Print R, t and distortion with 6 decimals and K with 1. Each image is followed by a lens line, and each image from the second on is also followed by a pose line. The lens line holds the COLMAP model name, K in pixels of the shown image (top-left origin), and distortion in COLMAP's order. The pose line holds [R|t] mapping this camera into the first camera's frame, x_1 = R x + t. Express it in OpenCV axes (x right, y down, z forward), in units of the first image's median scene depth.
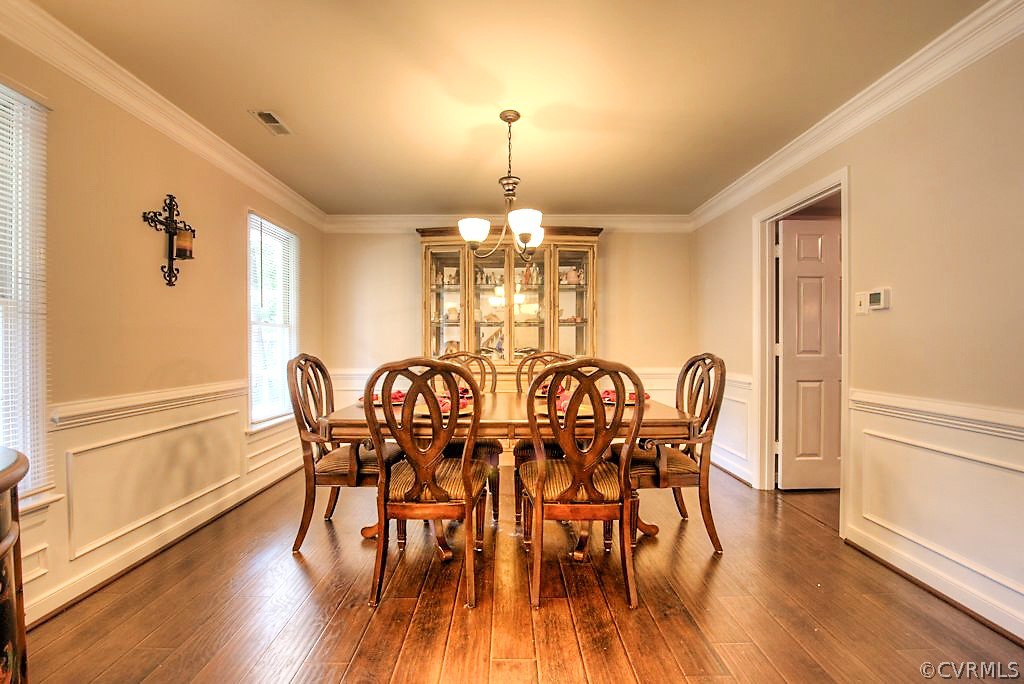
lens RADIAL K [[407.3, 0, 511.3], [0, 407.3, 344.4], [0, 0, 1]] dist [-0.014034, -0.001155]
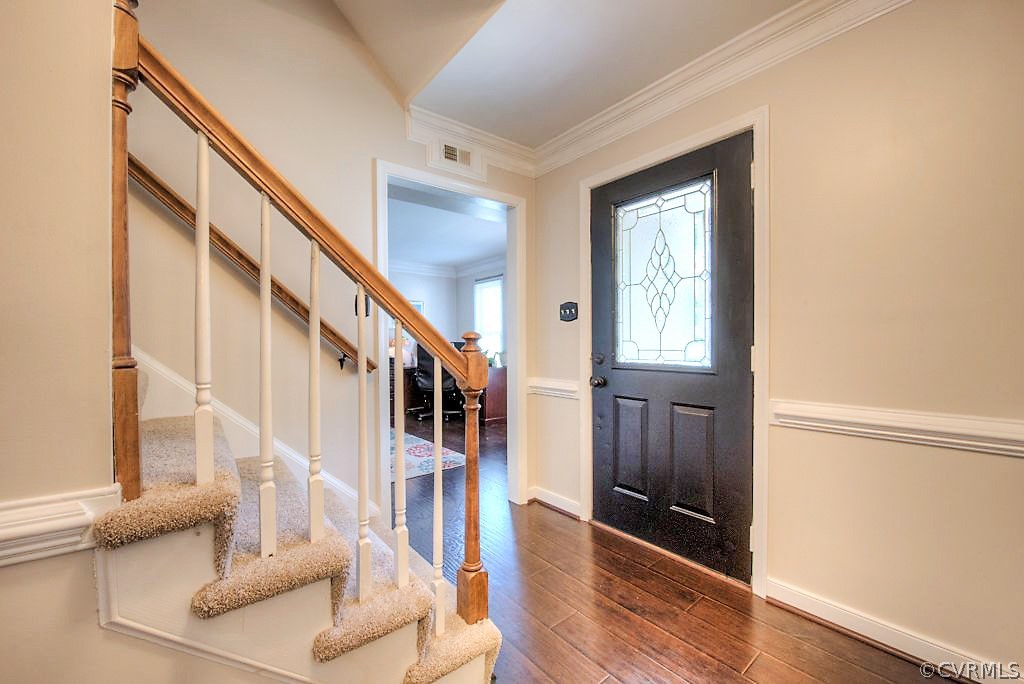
lens RADIAL K [[407.3, 0, 512.4], [0, 407.3, 343.7], [0, 0, 1]] dist [-0.014034, -0.001155]
pose [[0.786781, -0.006061, 0.617202, -0.008386], [0.009360, 0.999954, -0.002112, 0.003338], [-0.617161, 0.007439, 0.786802, 0.606203]]
